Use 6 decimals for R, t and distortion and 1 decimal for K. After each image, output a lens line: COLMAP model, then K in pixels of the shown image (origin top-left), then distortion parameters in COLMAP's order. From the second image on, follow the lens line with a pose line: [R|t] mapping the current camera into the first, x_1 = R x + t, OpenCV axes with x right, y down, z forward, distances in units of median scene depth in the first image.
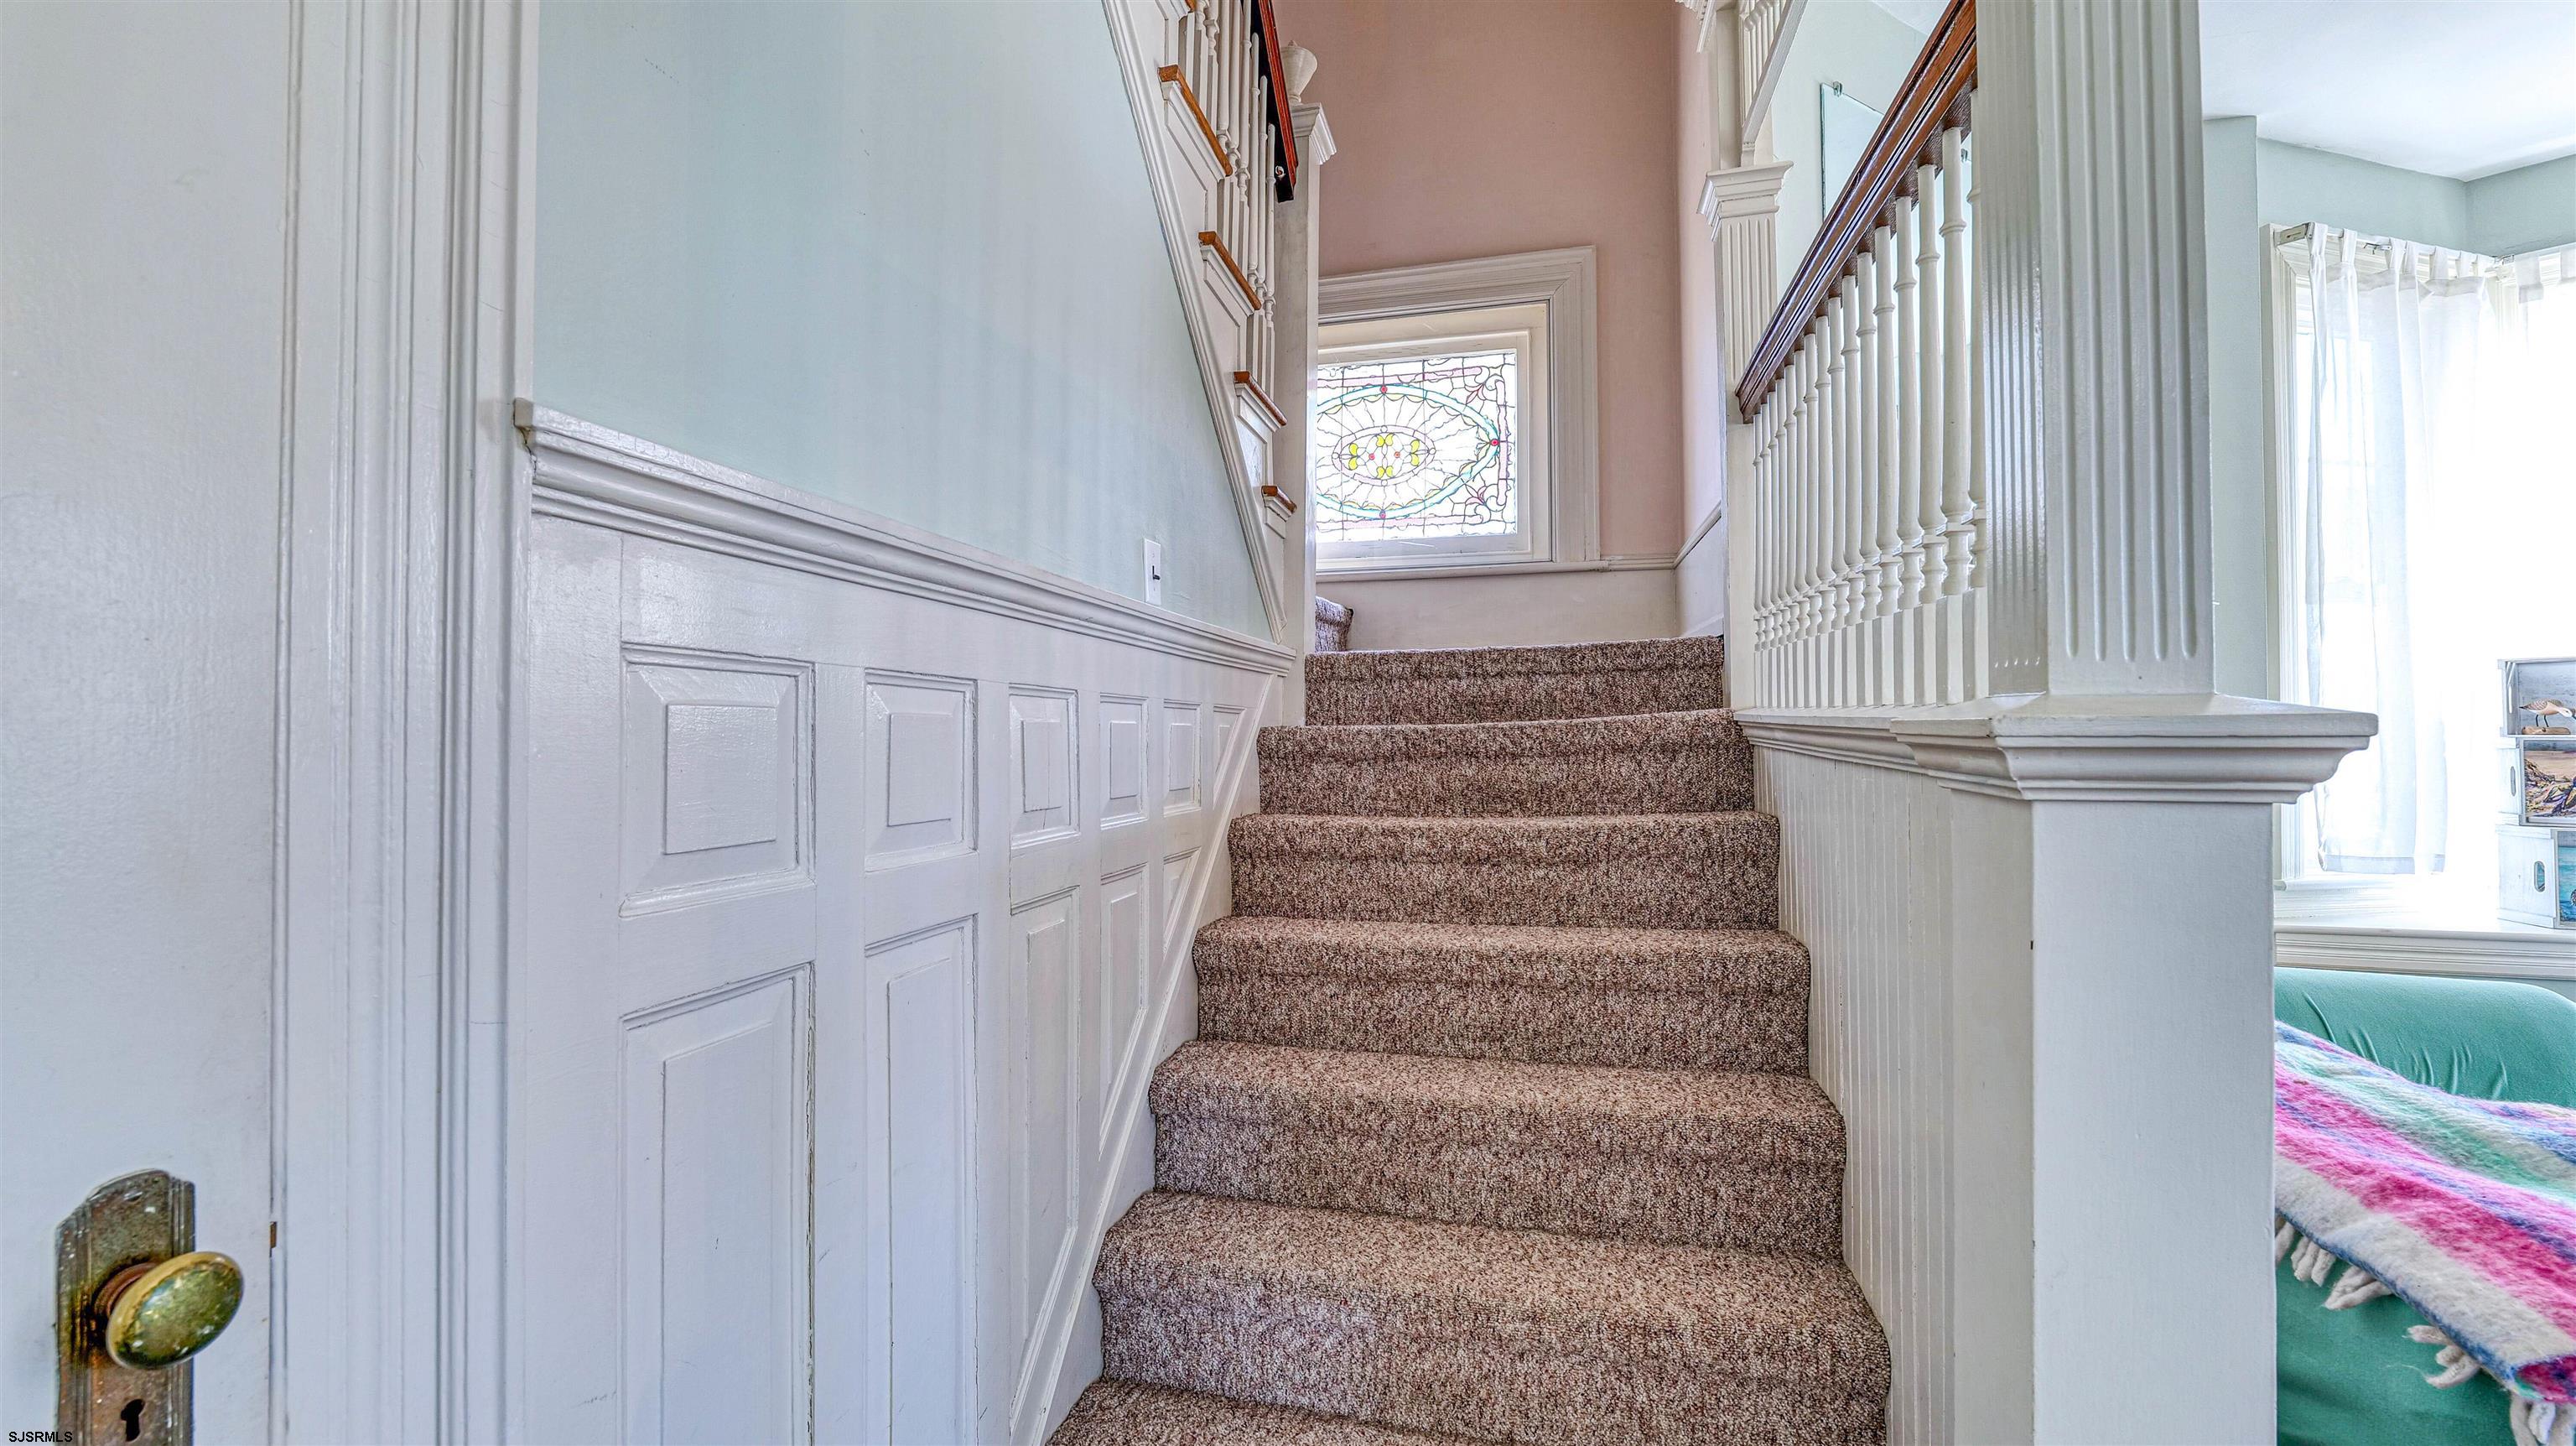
lens RADIAL K [[1045.7, 0, 1270.7], [0, 1045.7, 716.7], [0, 0, 1]] dist [-0.008824, 0.000013]
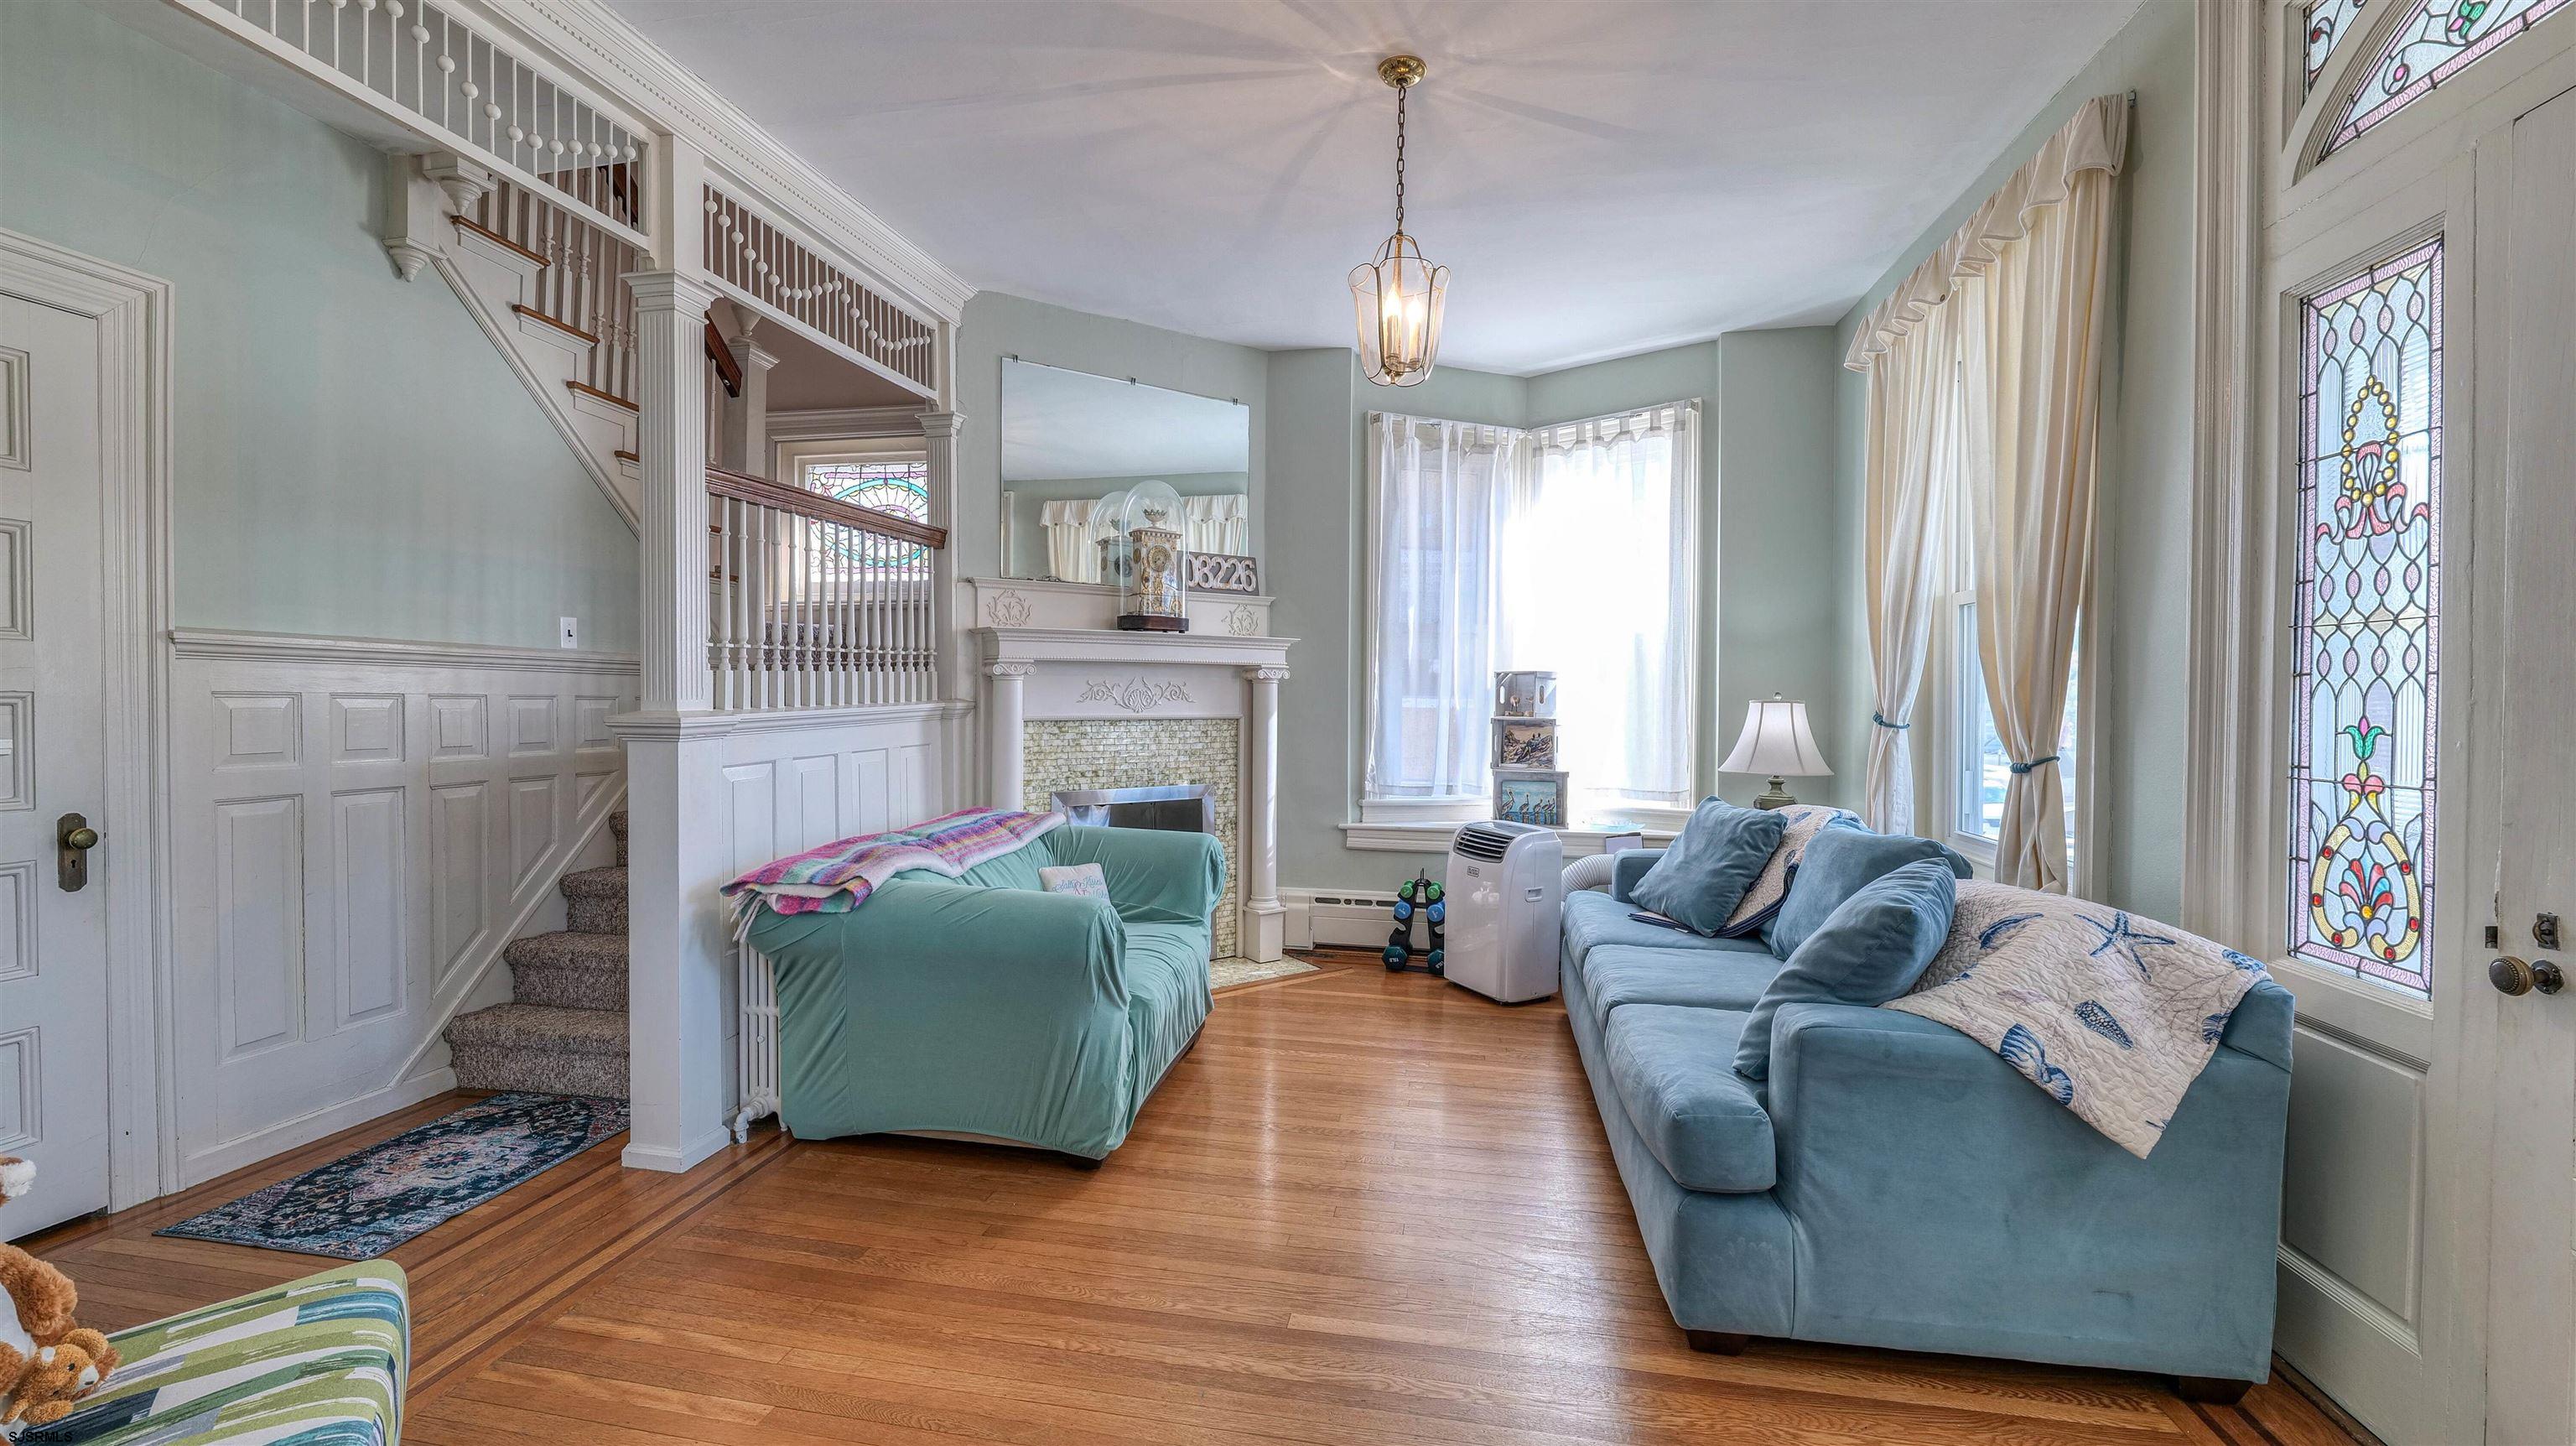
lens RADIAL K [[1045.7, 0, 1270.7], [0, 1045.7, 716.7], [0, 0, 1]] dist [-0.008824, 0.000013]
pose [[0.997256, 0.007820, 0.073610, 1.345225], [-0.010559, 0.999263, 0.036892, -0.079111], [-0.073268, -0.037568, 0.996604, -1.371616]]
